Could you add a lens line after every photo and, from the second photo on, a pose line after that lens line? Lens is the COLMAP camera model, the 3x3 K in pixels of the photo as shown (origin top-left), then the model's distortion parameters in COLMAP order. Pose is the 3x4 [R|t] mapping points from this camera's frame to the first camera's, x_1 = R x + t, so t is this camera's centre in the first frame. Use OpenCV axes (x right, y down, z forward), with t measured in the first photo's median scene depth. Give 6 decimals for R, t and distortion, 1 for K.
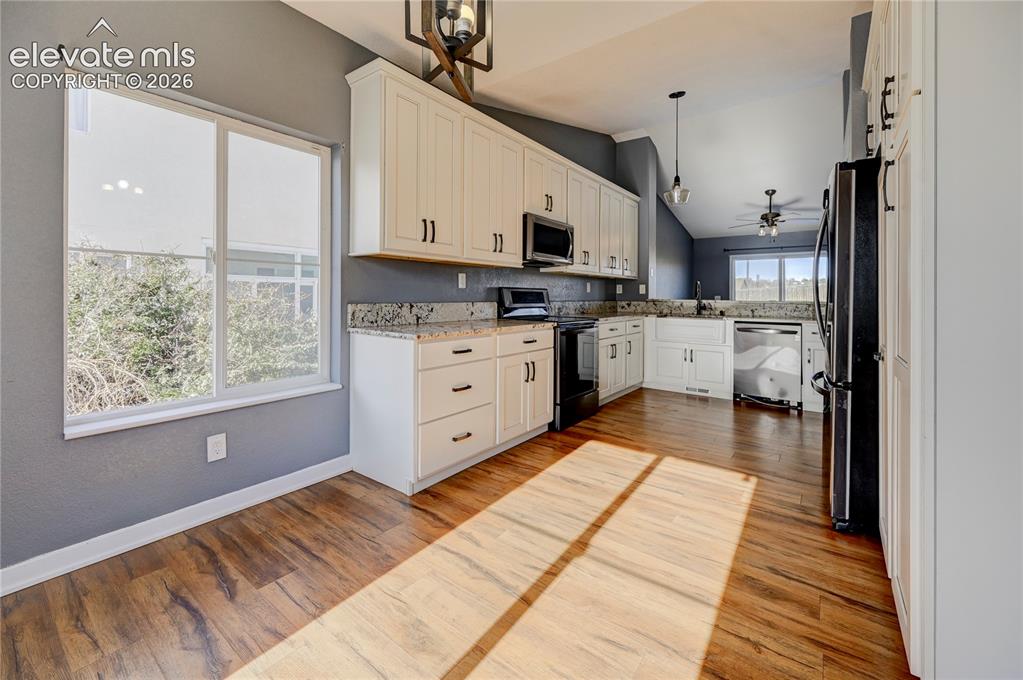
lens RADIAL K [[417.6, 0, 512.9], [0, 417.6, 295.1], [0, 0, 1]] dist [-0.001843, -0.000263]
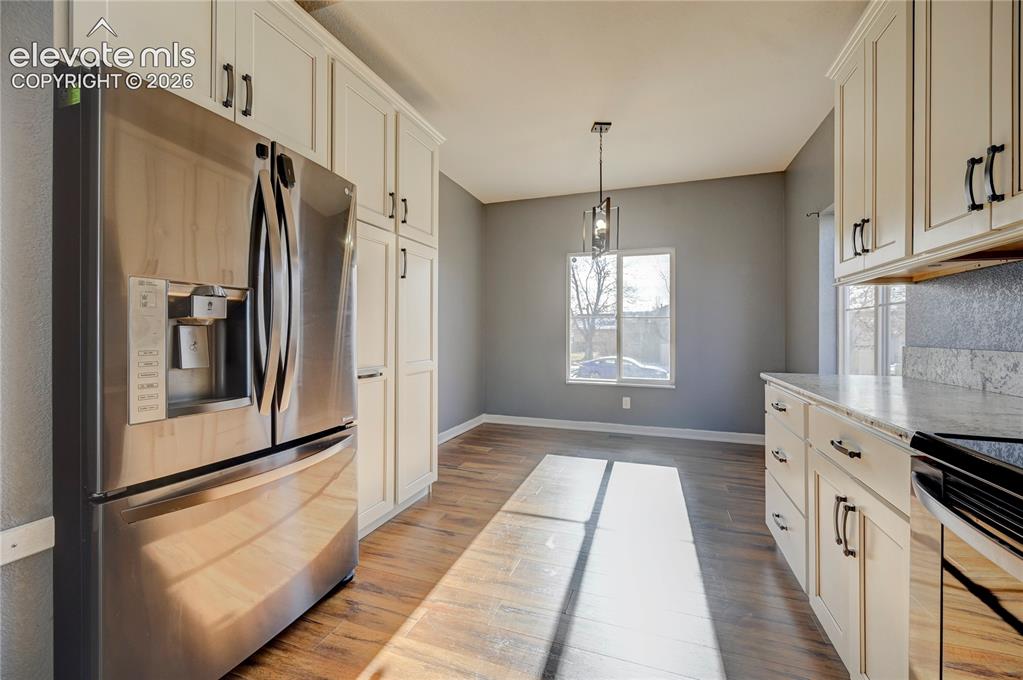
lens RADIAL K [[417.6, 0, 512.7], [0, 417.6, 336.4], [0, 0, 1]] dist [-0.001843, -0.000263]
pose [[-0.954707, -0.013753, -0.297228, 0.725950], [-0.015465, 0.999875, 0.003409, 0.014241], [0.297144, 0.007851, -0.954800, 2.010976]]
